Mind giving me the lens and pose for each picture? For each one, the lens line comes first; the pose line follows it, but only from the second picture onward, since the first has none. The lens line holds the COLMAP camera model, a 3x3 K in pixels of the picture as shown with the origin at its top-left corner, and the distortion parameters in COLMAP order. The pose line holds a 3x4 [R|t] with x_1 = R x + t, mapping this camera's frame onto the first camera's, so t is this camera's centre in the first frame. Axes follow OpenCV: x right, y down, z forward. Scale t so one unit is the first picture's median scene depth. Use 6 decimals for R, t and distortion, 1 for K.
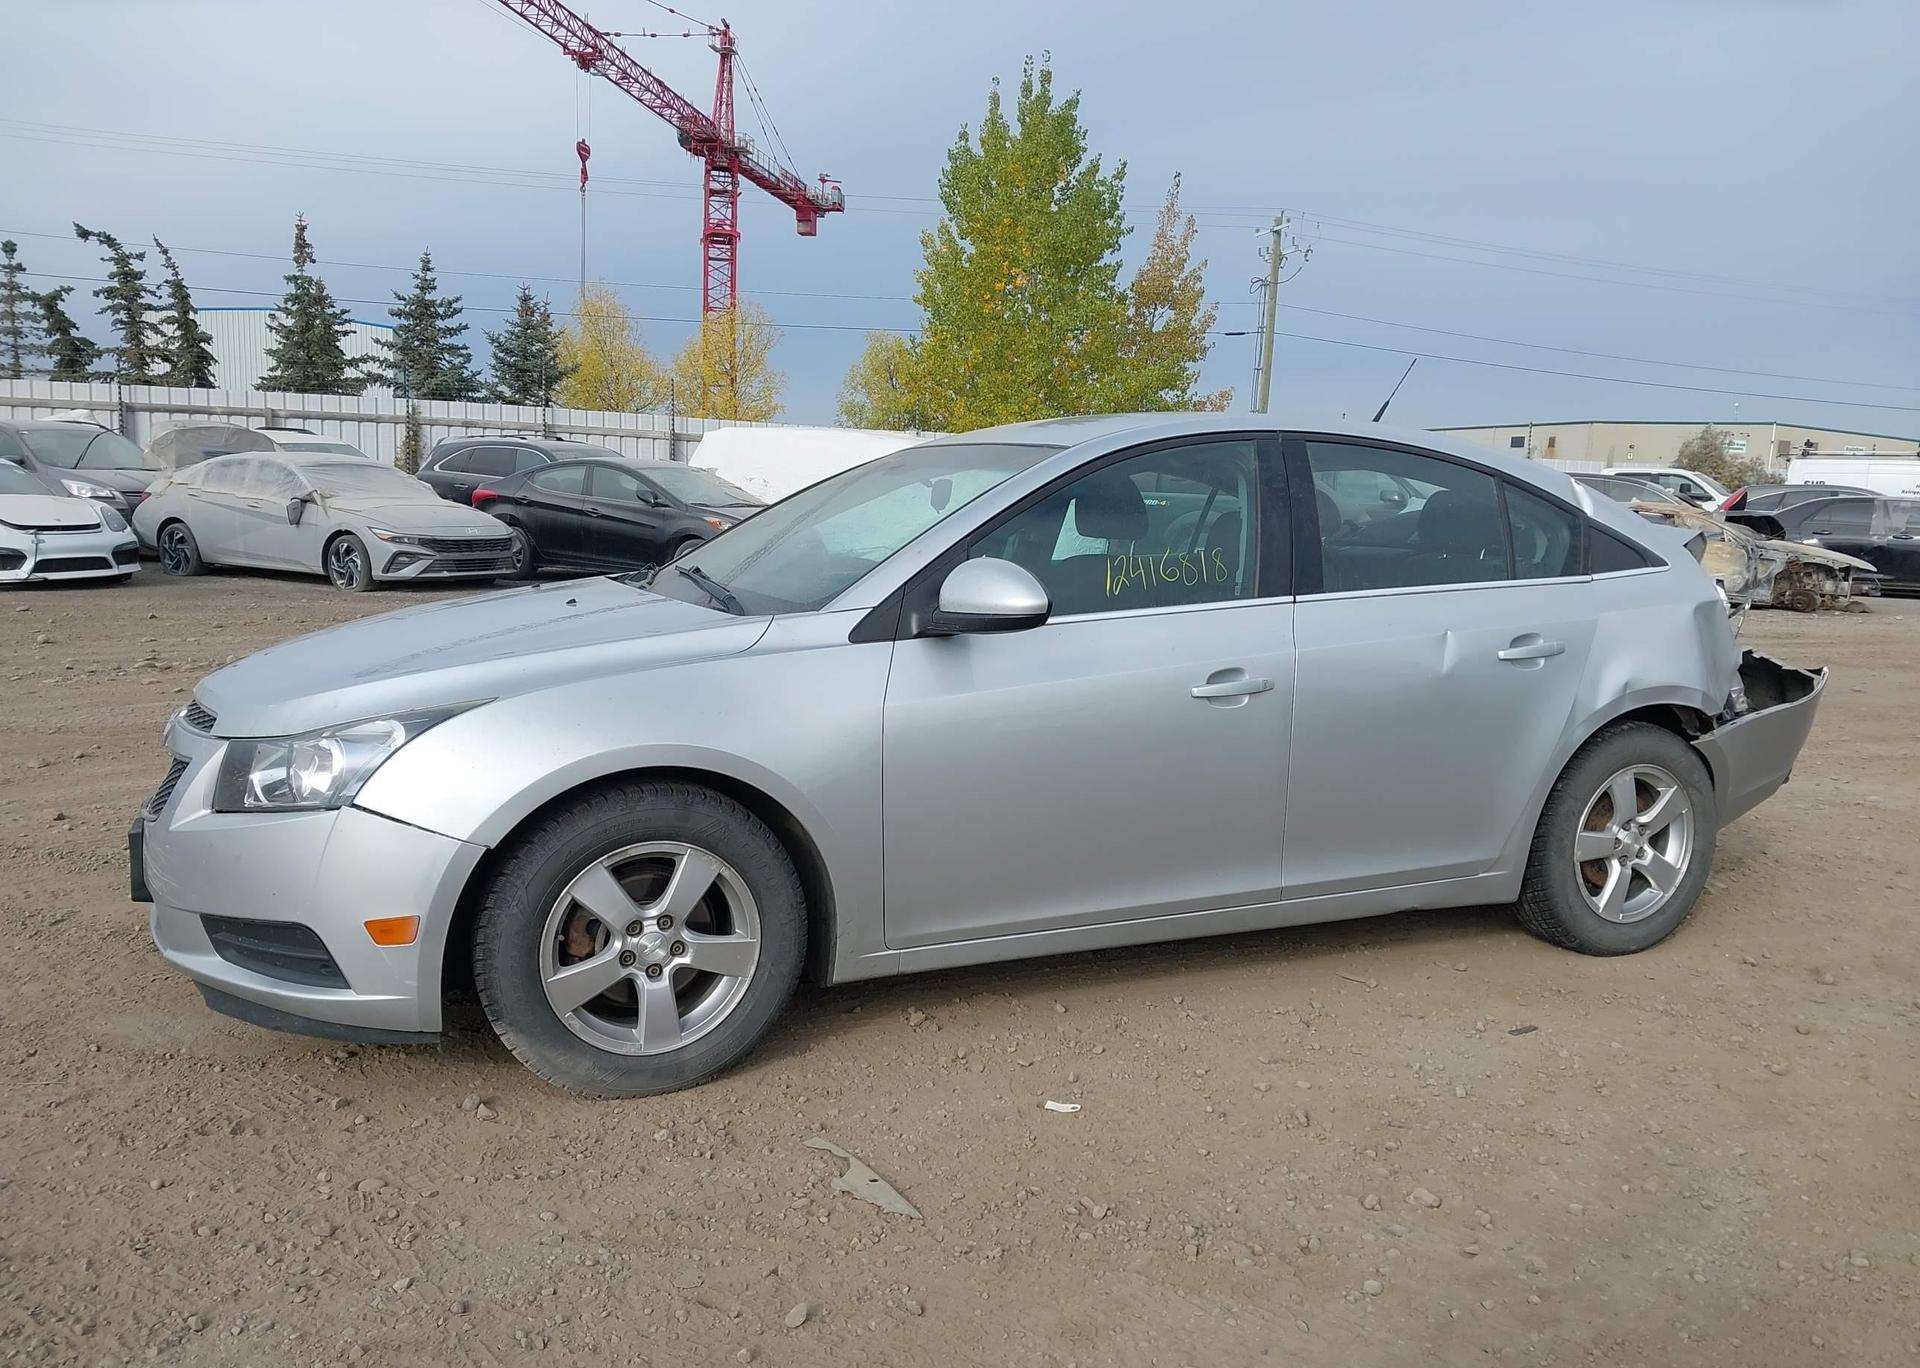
lens RADIAL K [[1488.2, 0, 963.9], [0, 1488.2, 783.2], [0, 0, 1]] dist [0.032012, -0.048036]
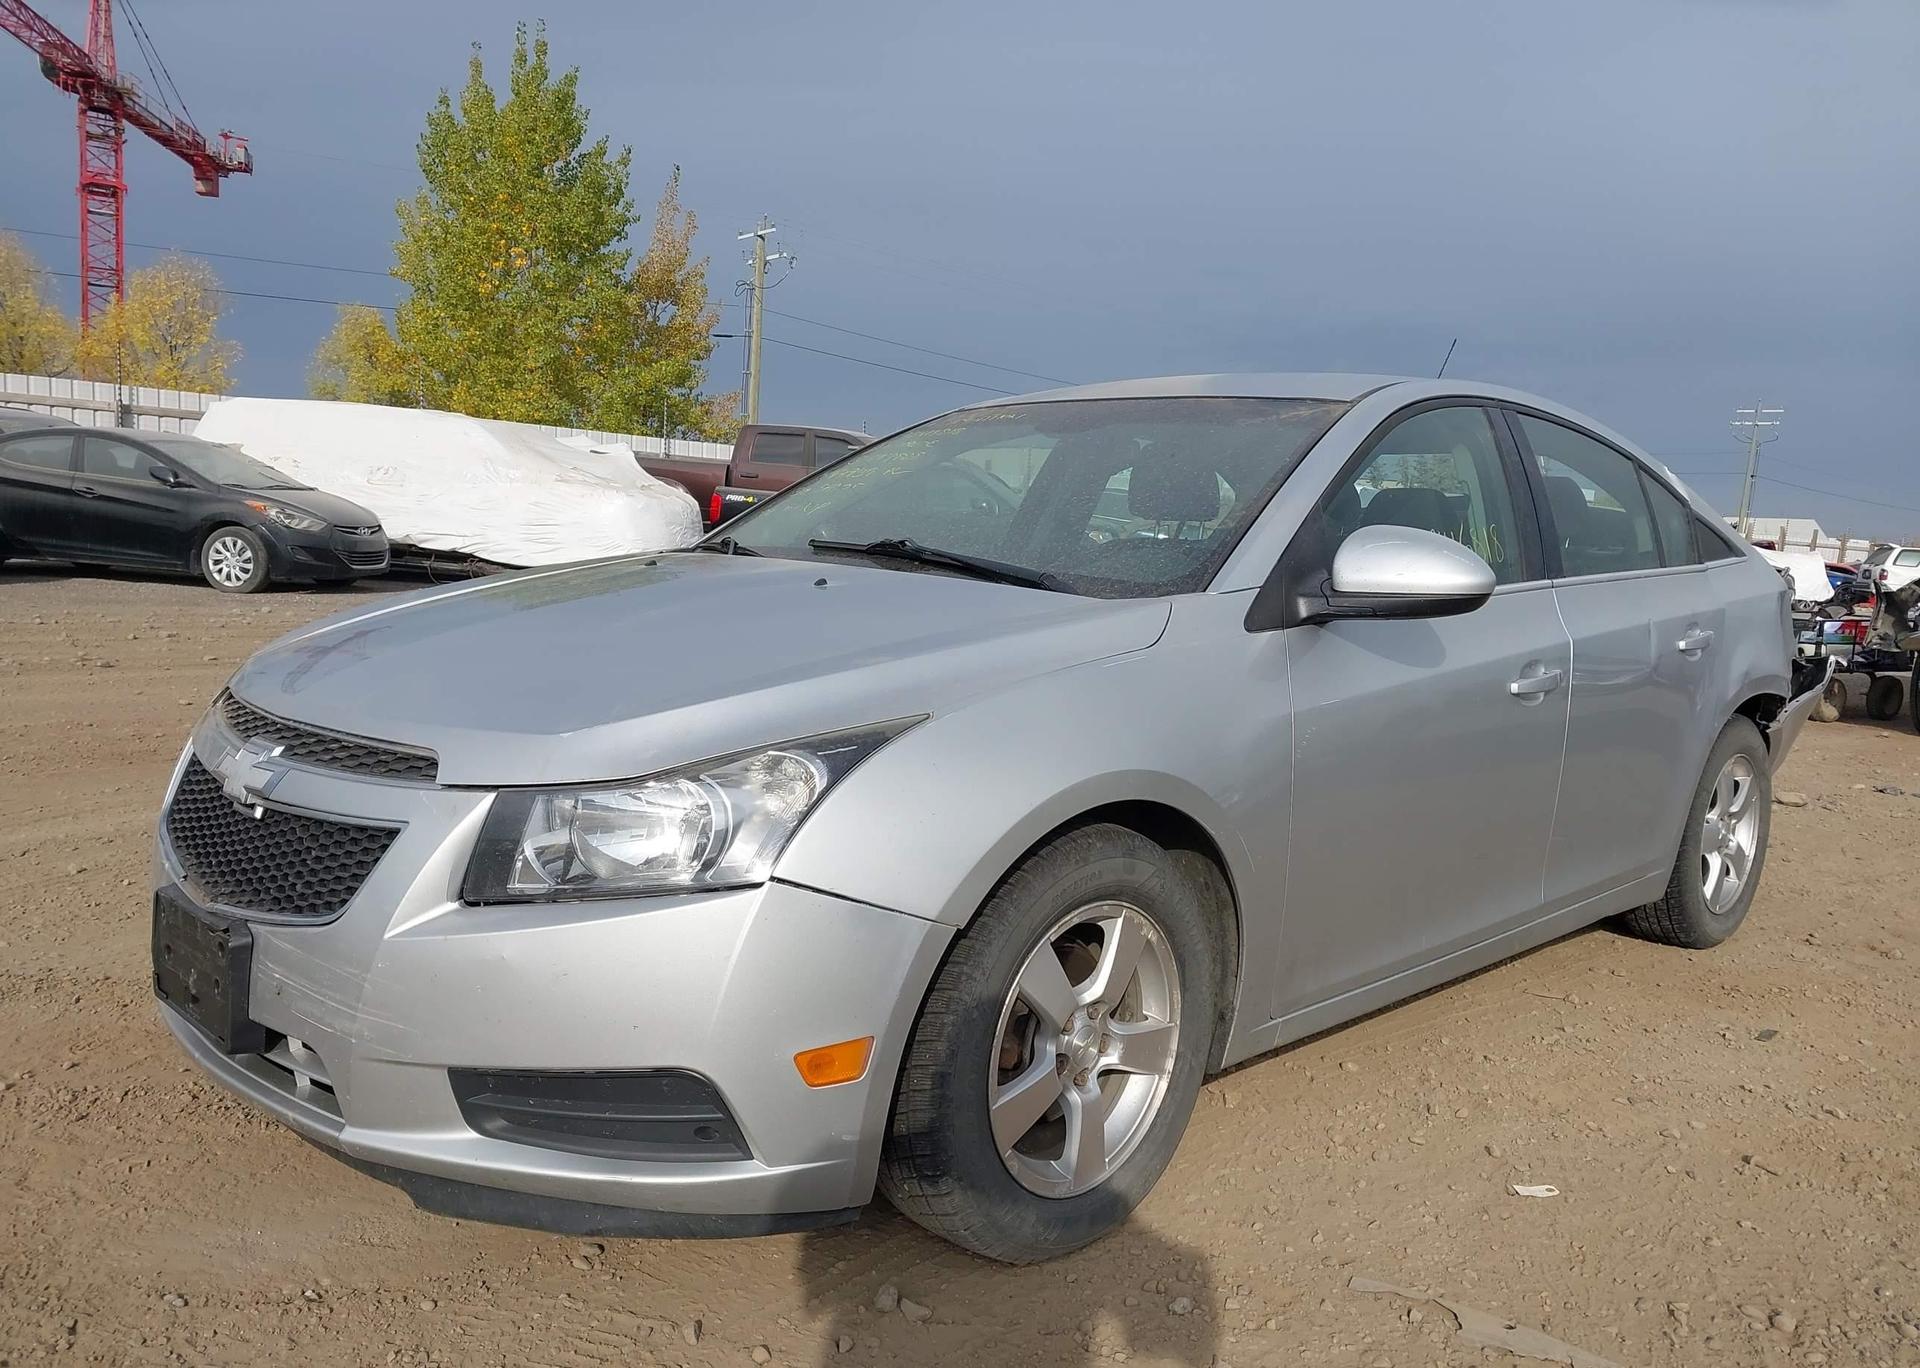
lens RADIAL K [[1491.8, 0, 963.1], [0, 1491.8, 780.5], [0, 0, 1]] dist [0.018289, -0.015185]
pose [[0.936208, -0.039939, 0.349169, -0.046725], [0.041801, 0.999124, 0.002203, -0.002281], [-0.348951, 0.012534, 0.937057, 0.029905]]
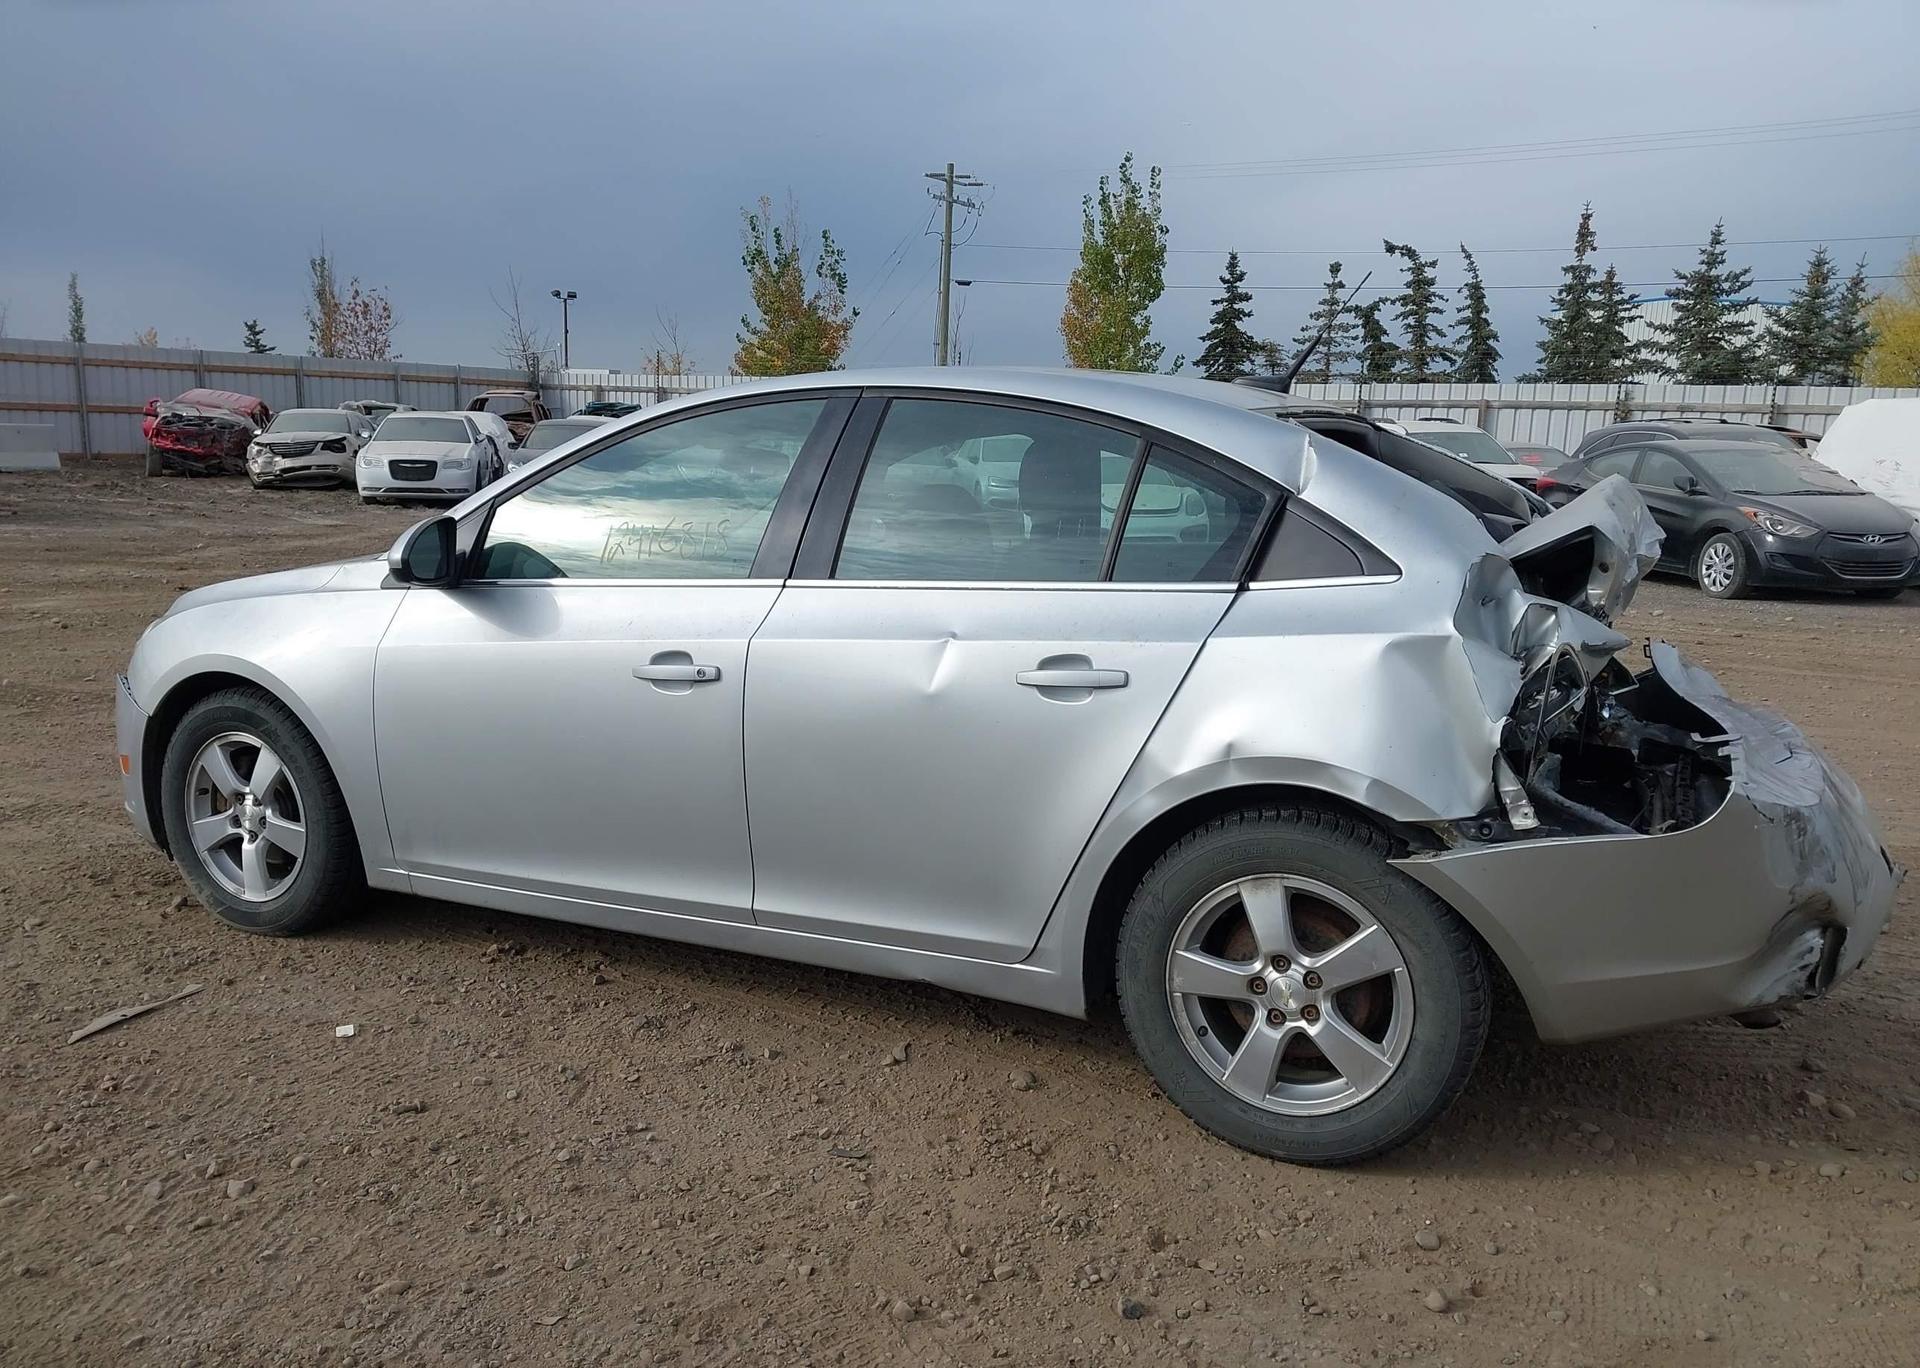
lens RADIAL K [[1484.4, 0, 963.7], [0, 1484.4, 801.3], [0, 0, 1]] dist [0.009972, 0.010974]
pose [[0.638508, 0.164741, -0.751776, 0.103331], [-0.151683, 0.984599, 0.086932, -0.009640], [0.754520, 0.058525, 0.653663, 0.056888]]
